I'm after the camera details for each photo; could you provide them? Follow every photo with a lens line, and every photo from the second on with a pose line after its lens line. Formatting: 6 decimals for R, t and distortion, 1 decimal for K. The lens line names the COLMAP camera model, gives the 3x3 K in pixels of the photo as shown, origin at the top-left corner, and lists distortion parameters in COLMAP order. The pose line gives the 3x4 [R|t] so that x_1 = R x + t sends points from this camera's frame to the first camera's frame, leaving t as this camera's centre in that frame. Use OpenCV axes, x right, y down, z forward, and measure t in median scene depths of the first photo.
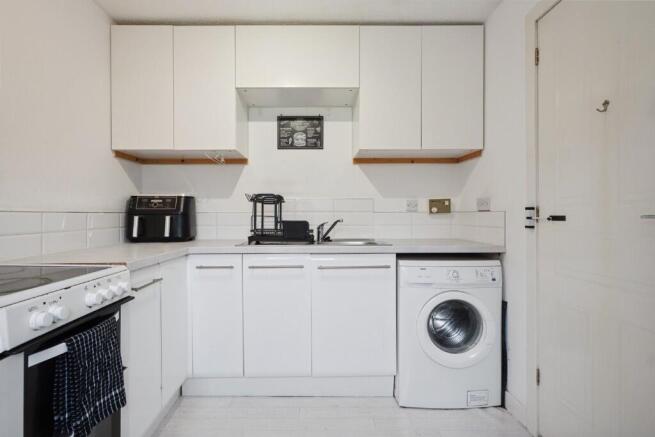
lens RADIAL K [[315.1, 0, 330.5], [0, 315.1, 215.1], [0, 0, 1]] dist [0.003207, 0.000620]
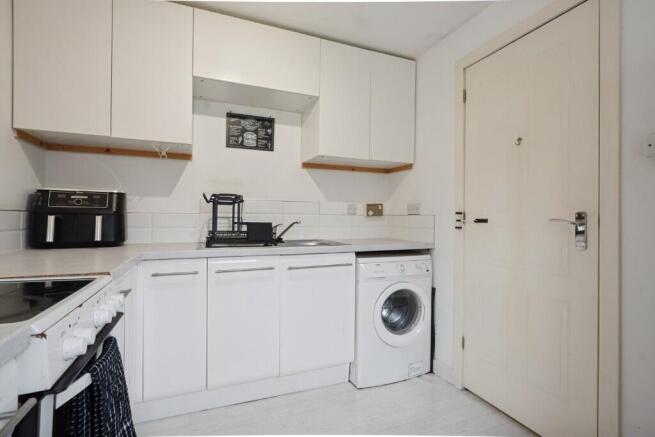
lens RADIAL K [[308.2, 0, 327.5], [0, 308.2, 218.5], [0, 0, 1]] dist [-0.002219, -0.000229]
pose [[0.928736, 0.008268, 0.370650, -0.257163], [-0.009389, 0.999955, 0.001222, 0.002959], [-0.370623, -0.004615, 0.928772, 0.025166]]
